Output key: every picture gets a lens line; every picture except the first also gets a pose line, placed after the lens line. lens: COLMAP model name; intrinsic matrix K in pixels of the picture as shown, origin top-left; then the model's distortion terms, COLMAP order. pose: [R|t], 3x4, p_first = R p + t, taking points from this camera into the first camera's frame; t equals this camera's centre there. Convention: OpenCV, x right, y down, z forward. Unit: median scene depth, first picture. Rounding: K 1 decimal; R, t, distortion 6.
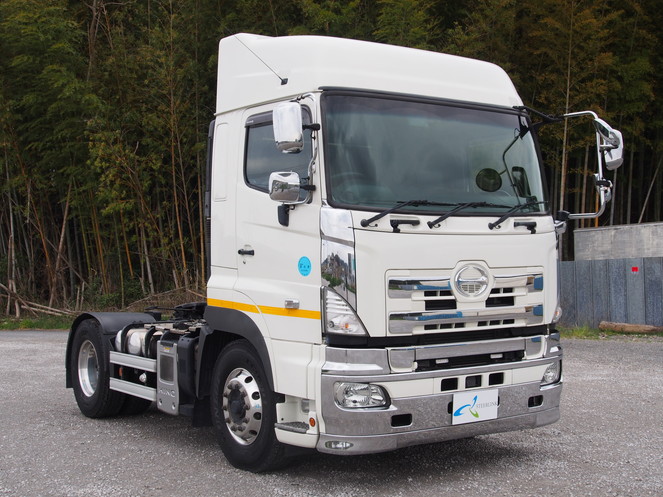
lens RADIAL K [[966.8, 0, 334.6], [0, 966.8, 249.8], [0, 0, 1]] dist [0.004531, 0.000000]
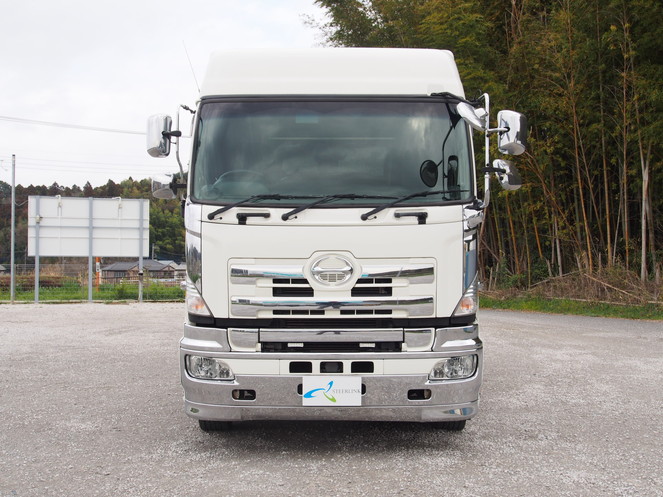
lens RADIAL K [[966.8, 0, 328.7], [0, 966.8, 244.2], [0, 0, 1]] dist [0.004531, 0.000000]
pose [[0.807656, 0.011581, -0.589540, 0.757722], [-0.001956, 0.999854, 0.016960, -0.013752], [0.589650, -0.012545, 0.807561, 0.160593]]
